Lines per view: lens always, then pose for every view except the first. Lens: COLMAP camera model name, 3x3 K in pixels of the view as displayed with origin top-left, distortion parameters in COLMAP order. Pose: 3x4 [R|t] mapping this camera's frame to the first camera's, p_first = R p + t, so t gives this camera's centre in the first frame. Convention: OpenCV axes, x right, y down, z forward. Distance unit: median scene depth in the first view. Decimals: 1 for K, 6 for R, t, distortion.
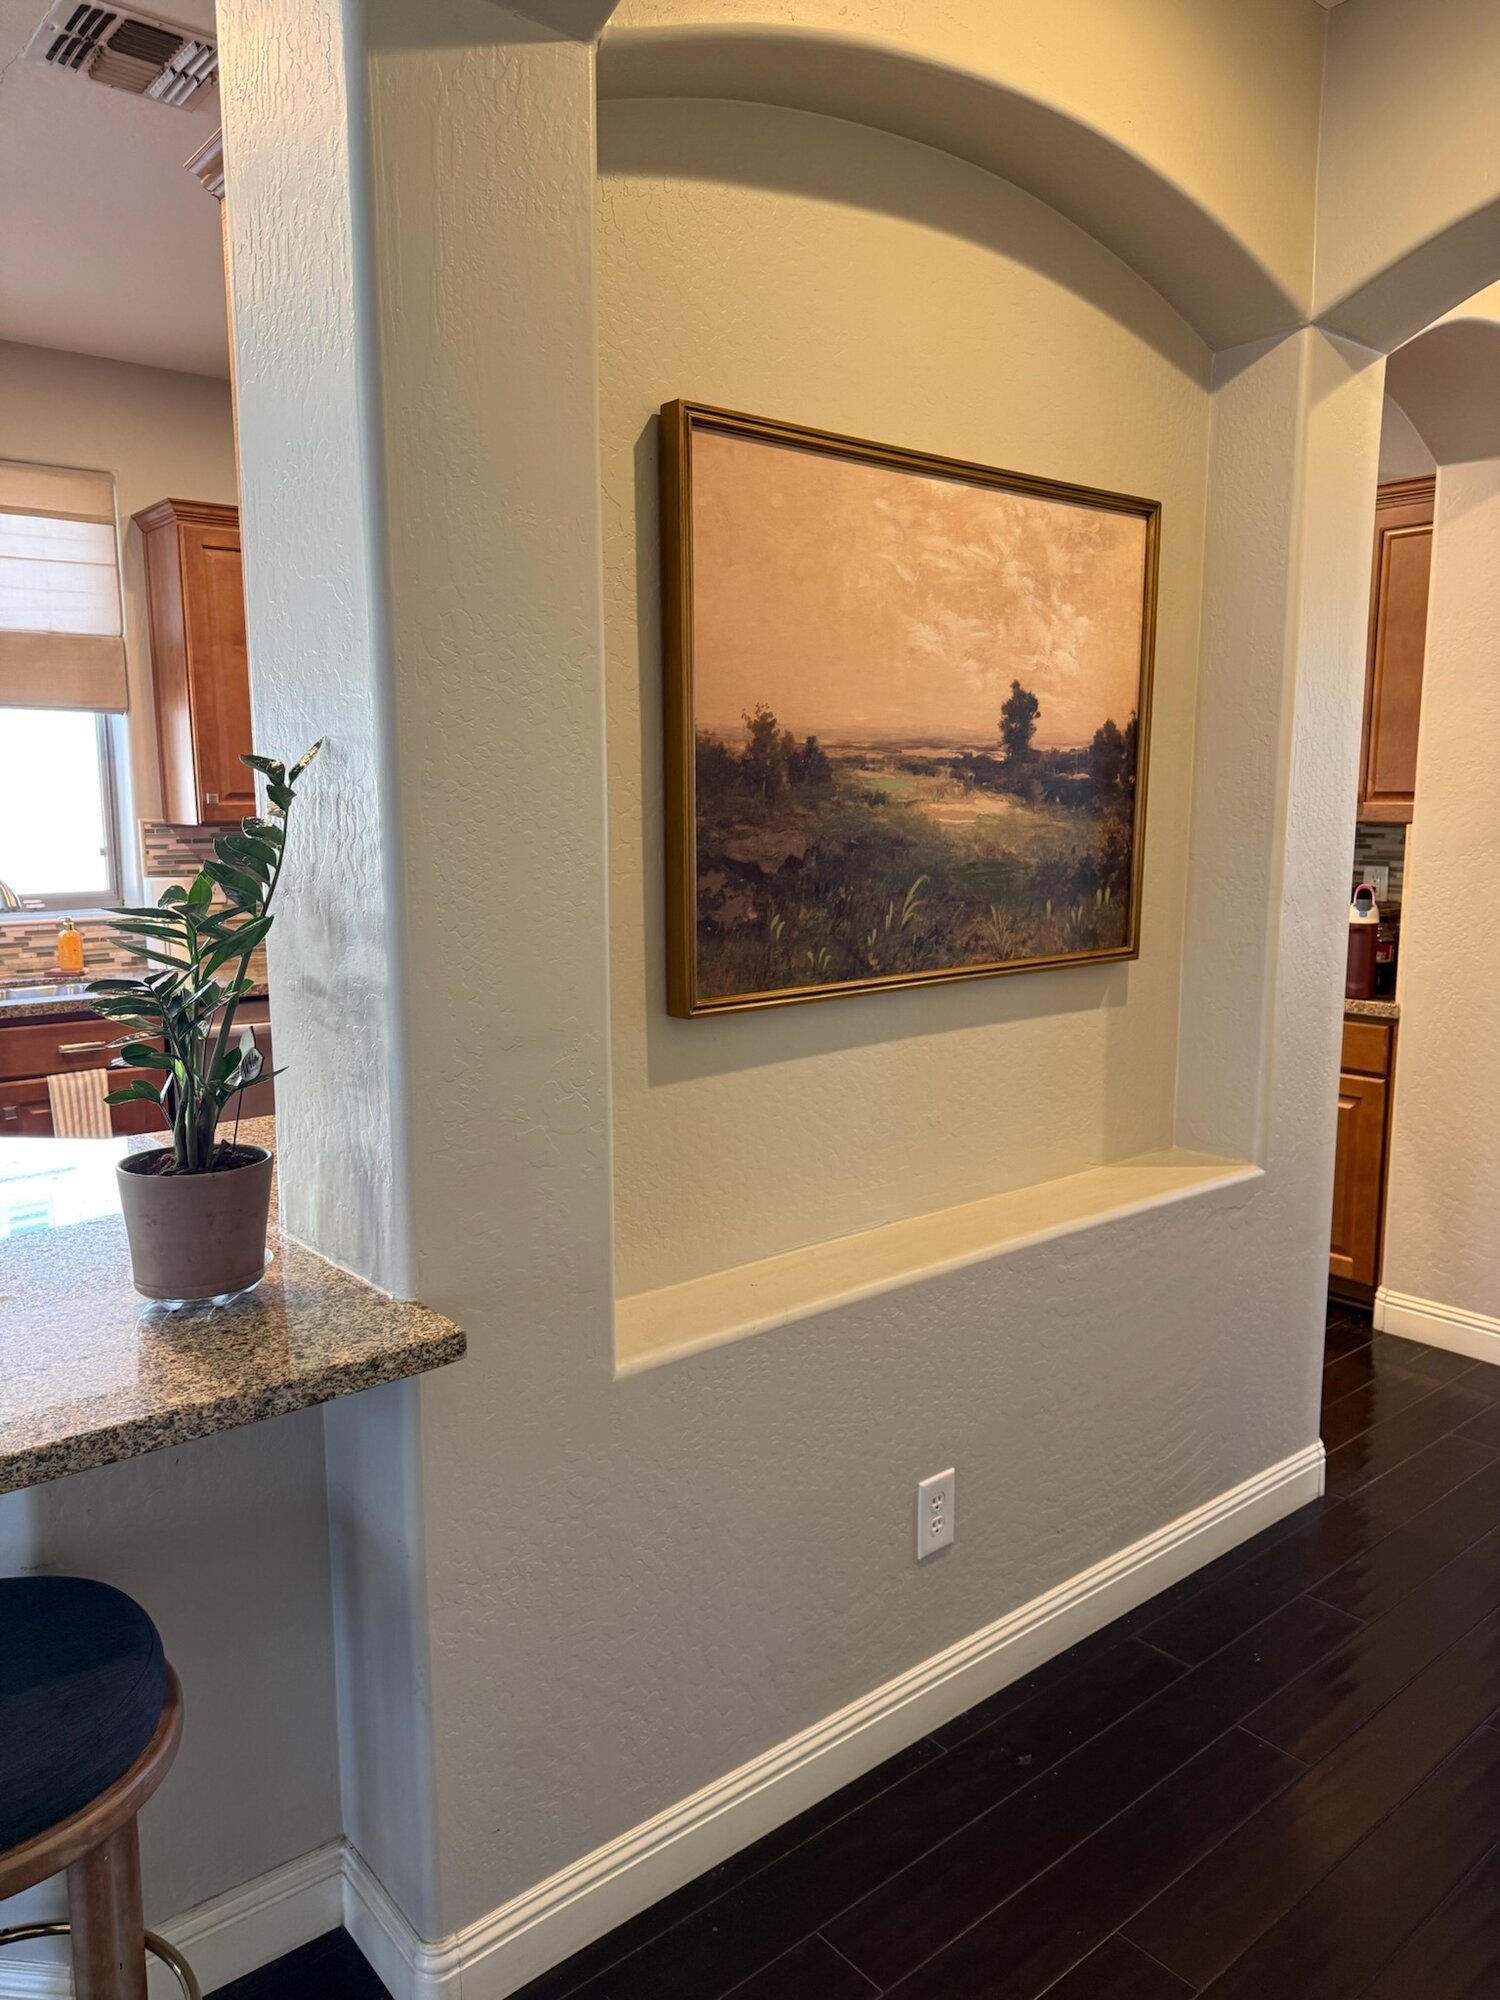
lens RADIAL K [[1398.8, 0, 750.0], [0, 1398.8, 1000.0], [0, 0, 1]] dist [0.124548, -0.203151]
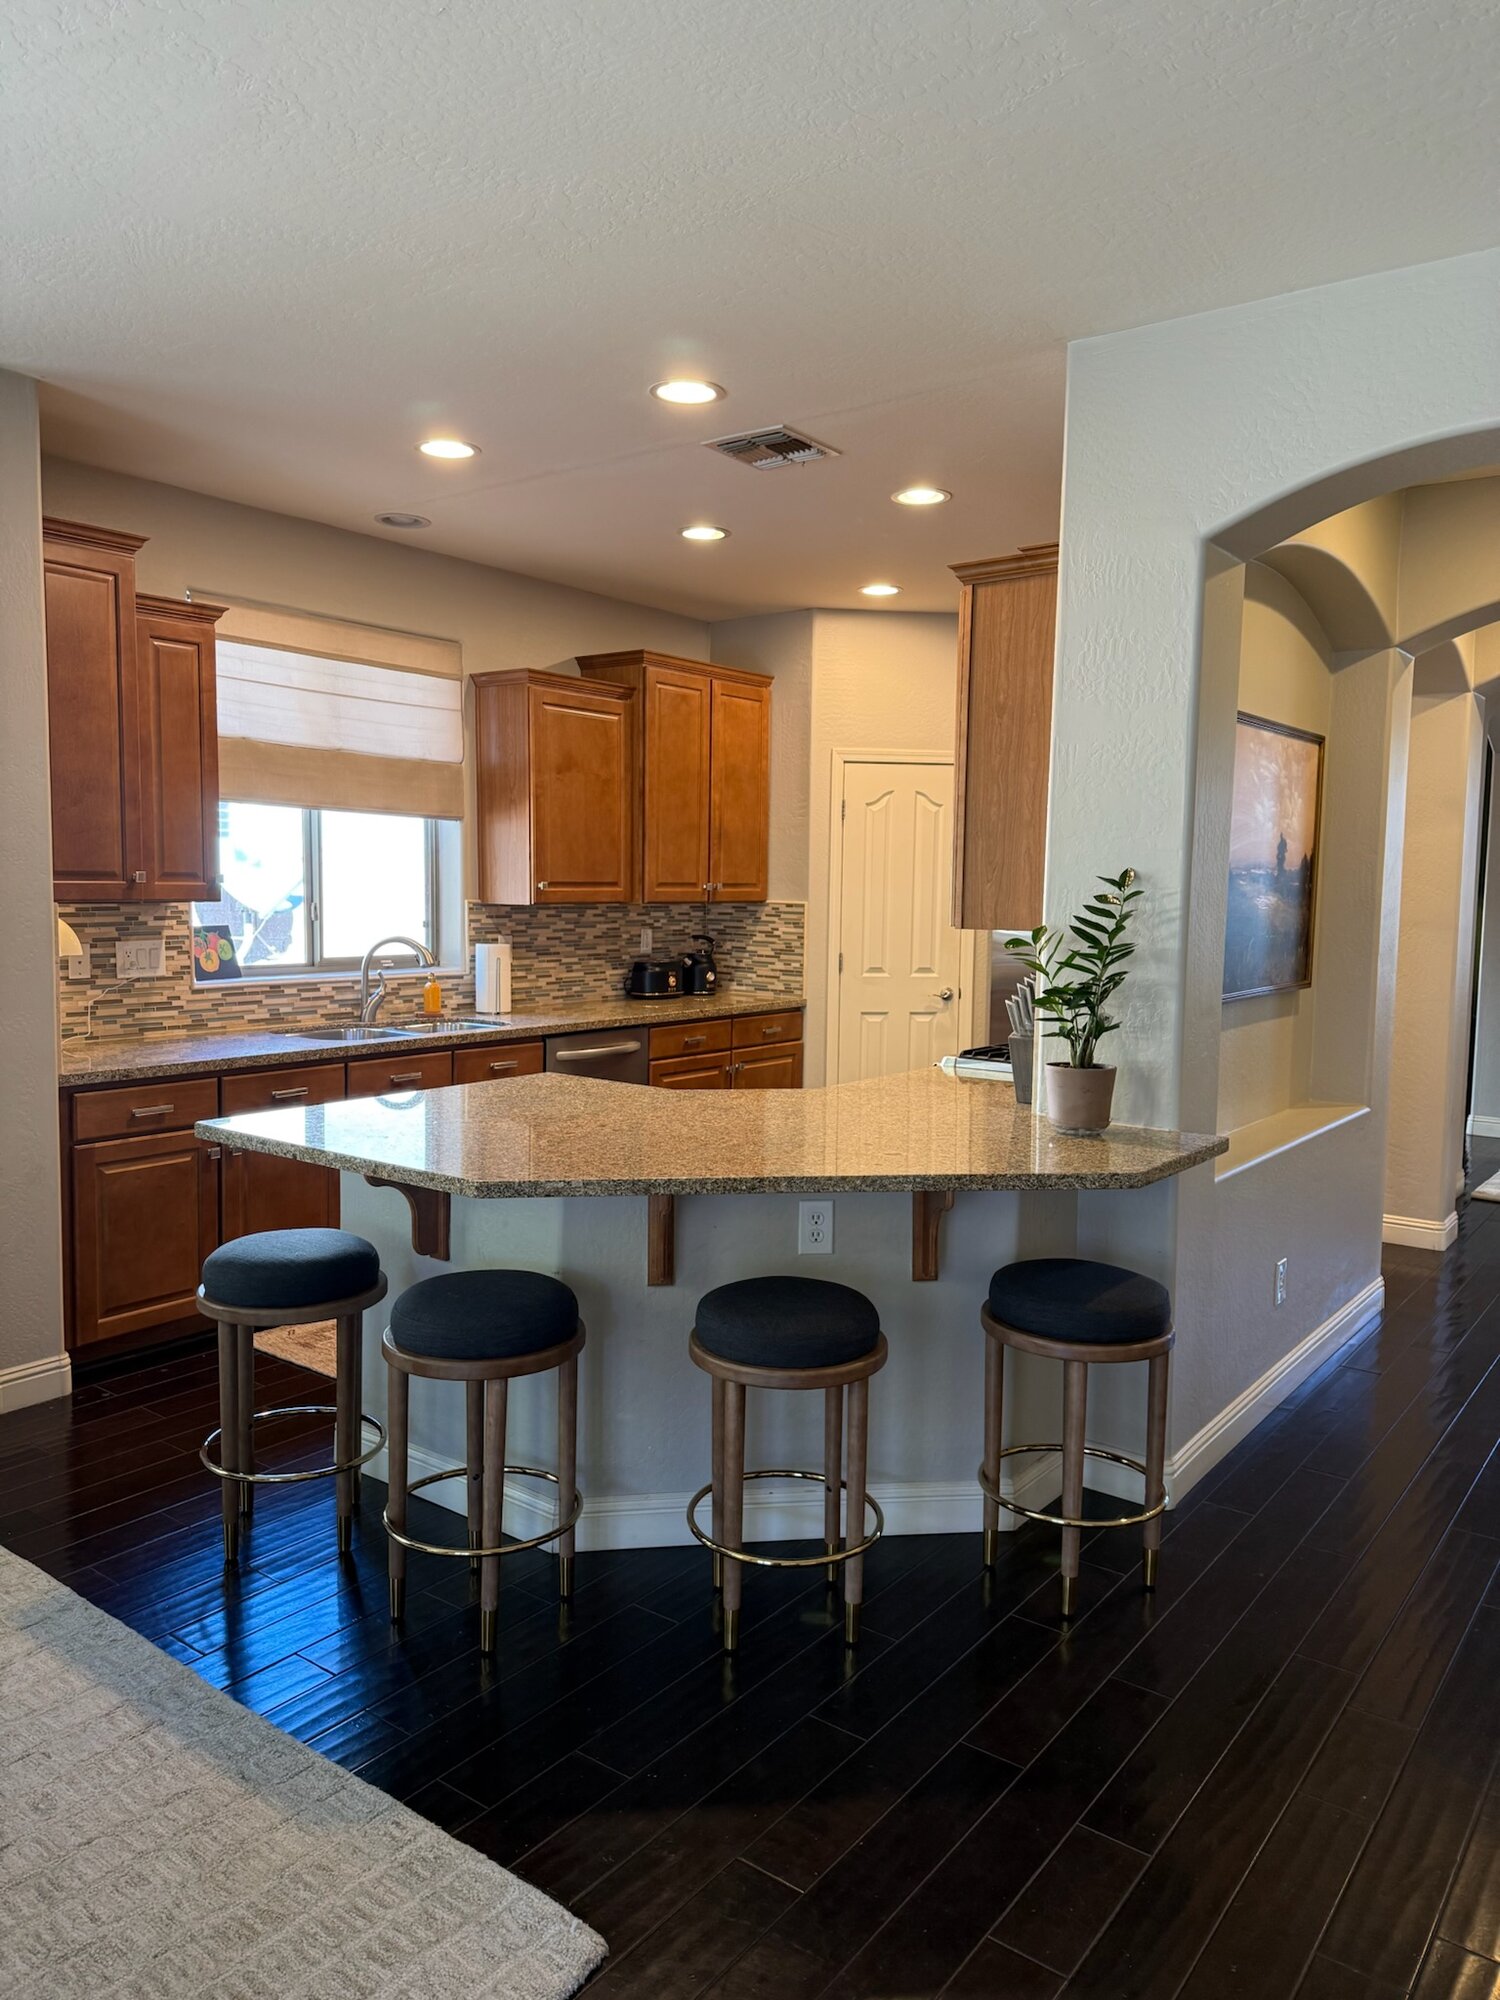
lens RADIAL K [[1398.8, 0, 750.0], [0, 1398.8, 1000.0], [0, 0, 1]] dist [0.124548, -0.203151]
pose [[0.973615, -0.001779, 0.228192, -0.716397], [0.015219, 0.998250, -0.057149, 0.067782], [-0.227691, 0.059114, 0.971937, -0.494433]]
